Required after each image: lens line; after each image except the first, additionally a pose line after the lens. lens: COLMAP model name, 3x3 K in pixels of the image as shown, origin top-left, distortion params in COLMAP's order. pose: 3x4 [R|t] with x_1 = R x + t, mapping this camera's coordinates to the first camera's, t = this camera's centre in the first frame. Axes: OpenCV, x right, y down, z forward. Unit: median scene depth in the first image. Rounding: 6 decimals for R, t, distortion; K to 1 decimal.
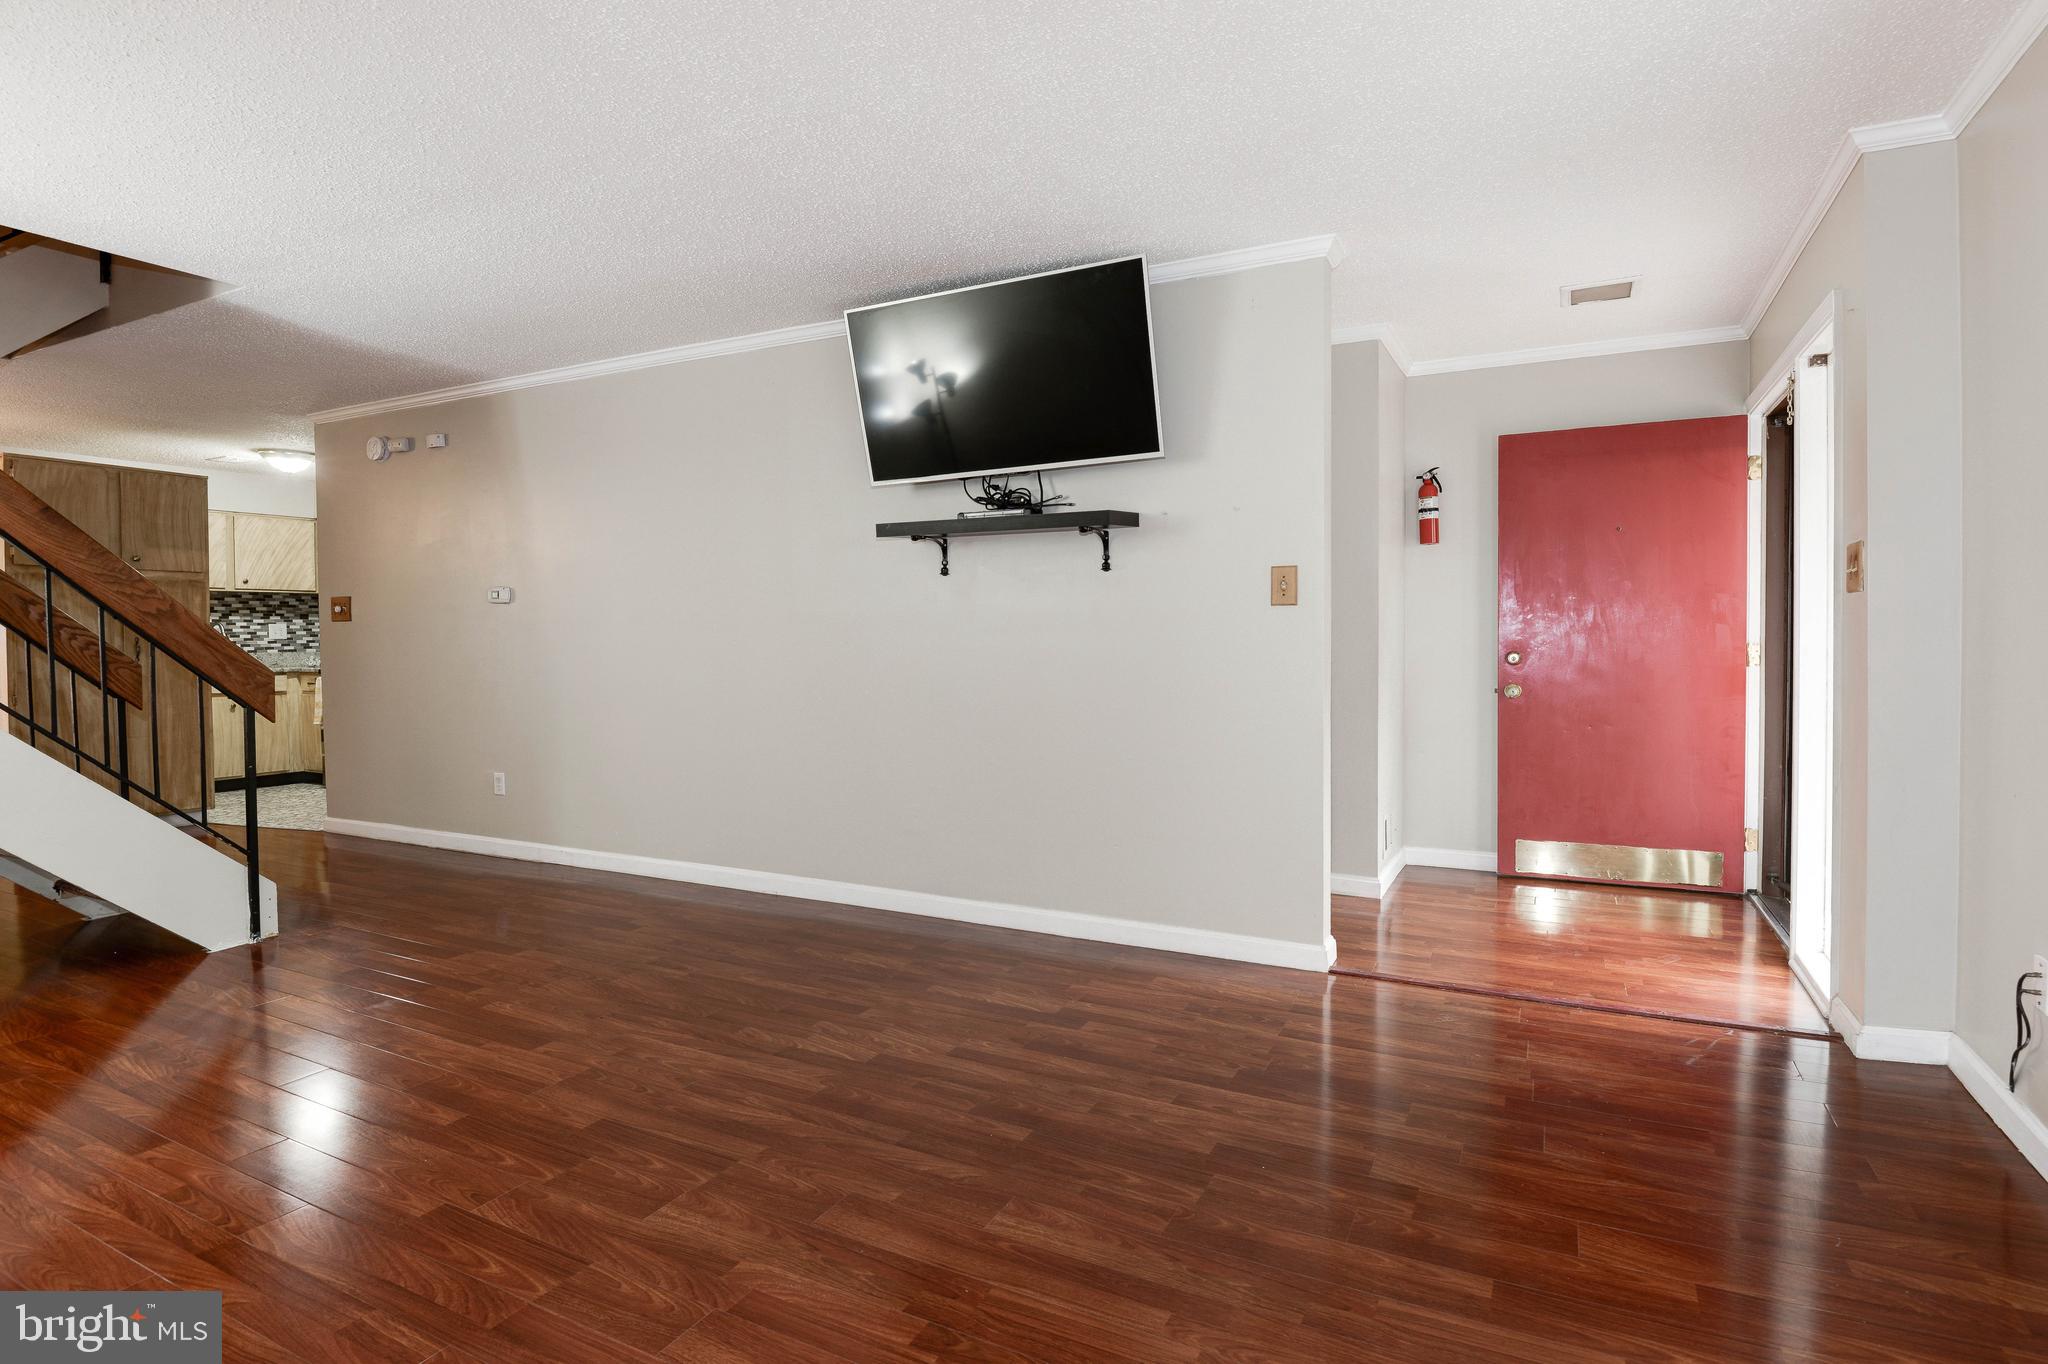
lens RADIAL K [[994.9, 0, 1027.1], [0, 994.9, 656.2], [0, 0, 1]] dist [-0.016141, 0.000037]
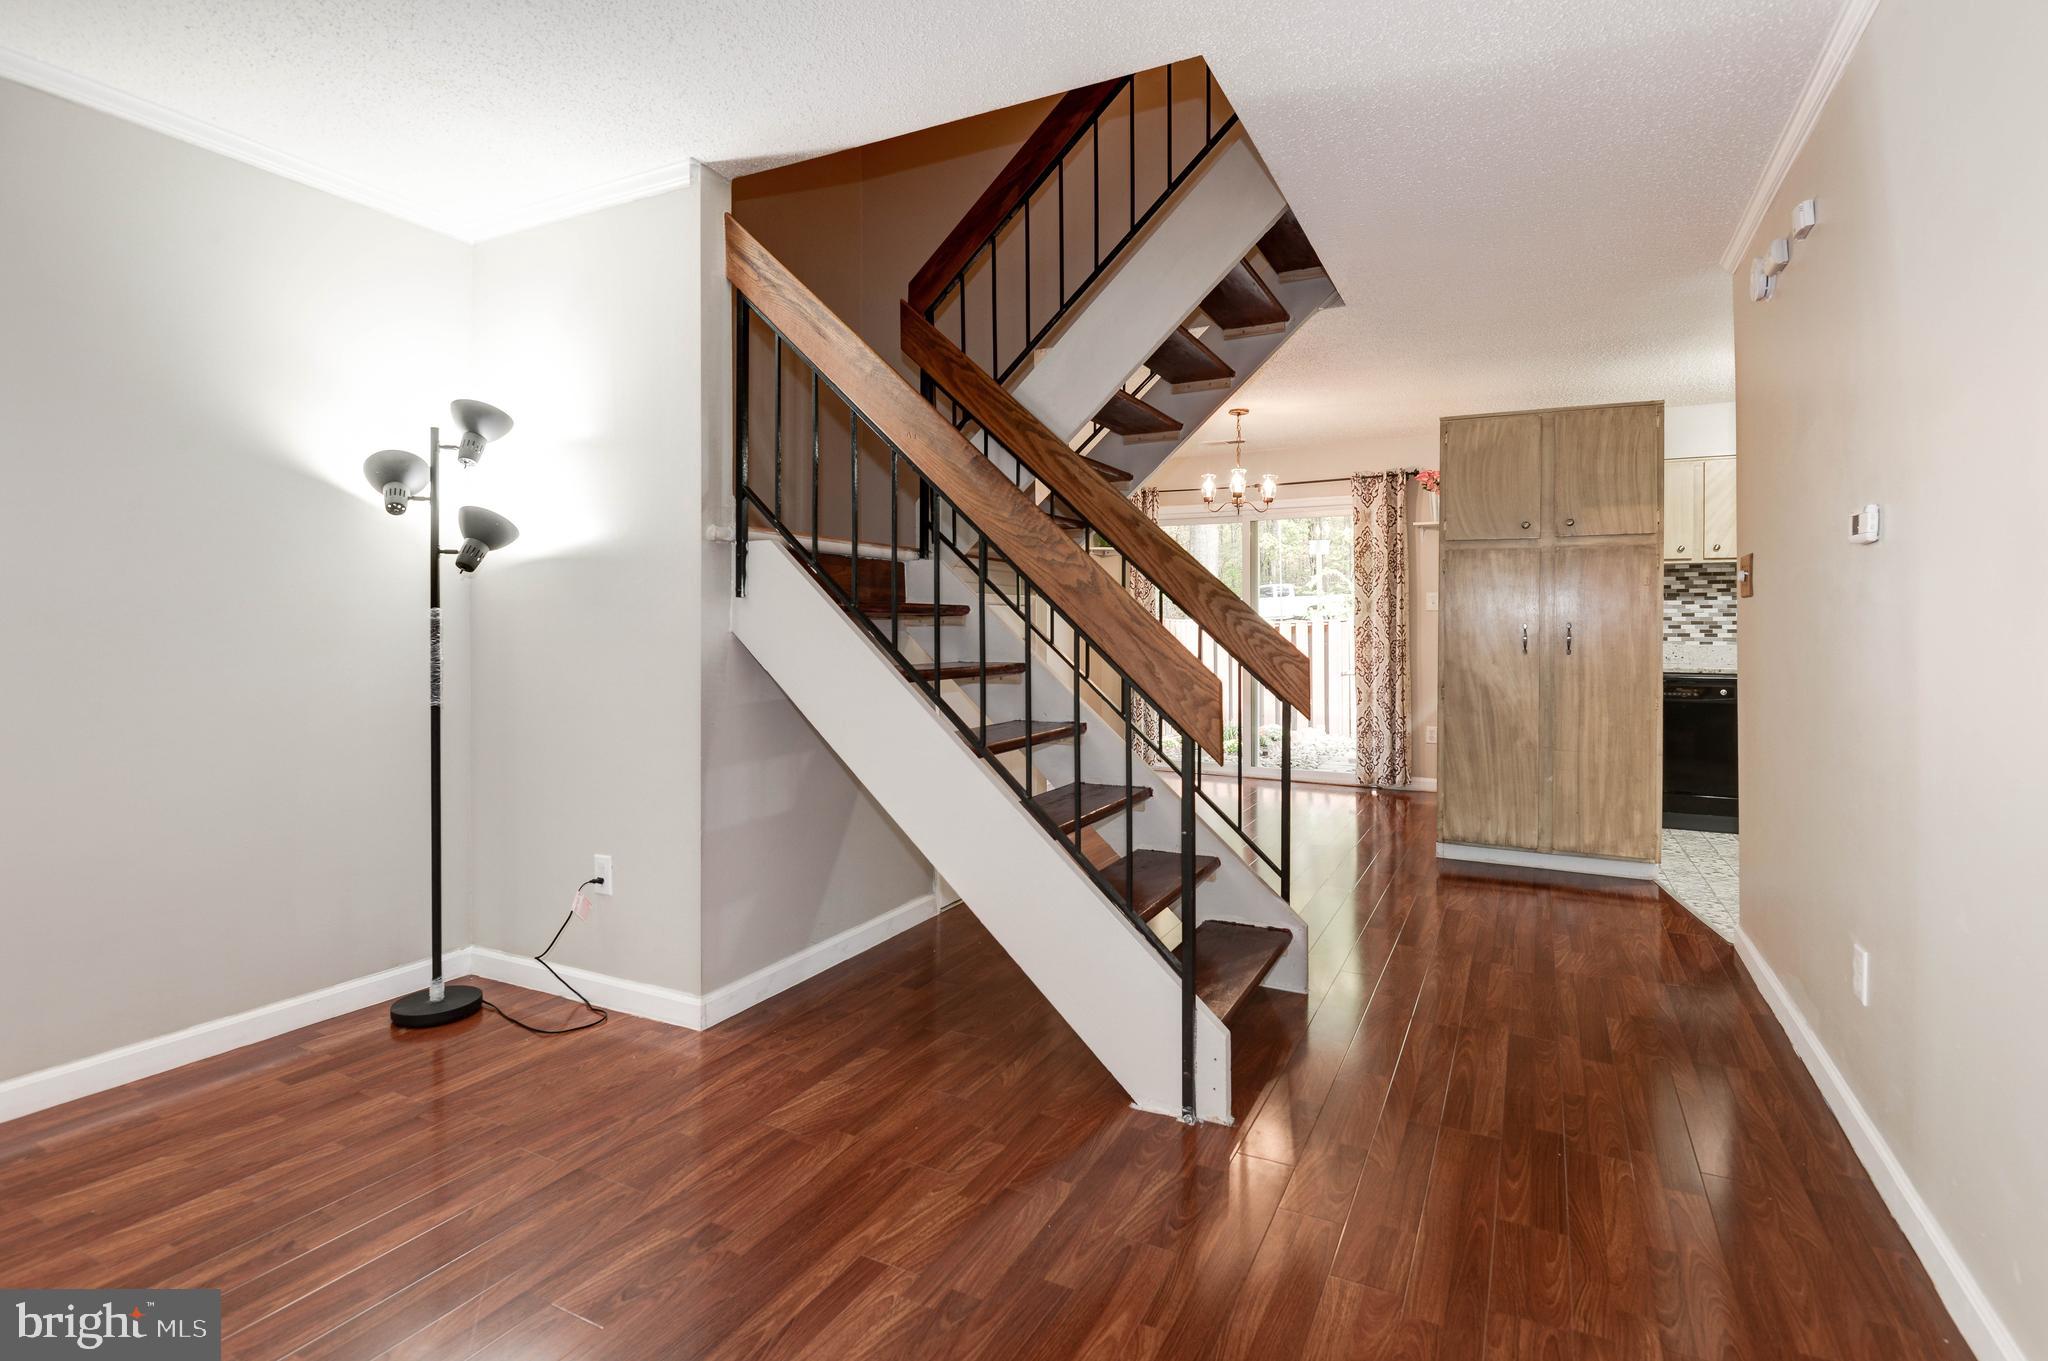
lens RADIAL K [[991.8, 0, 1029.3], [0, 991.8, 630.9], [0, 0, 1]] dist [0.004177, 0.000036]
pose [[-0.008986, 0.012703, -0.999879, -0.176293], [-0.025113, 0.999601, 0.012926, -0.019952], [0.999644, 0.025226, -0.008663, 0.924477]]
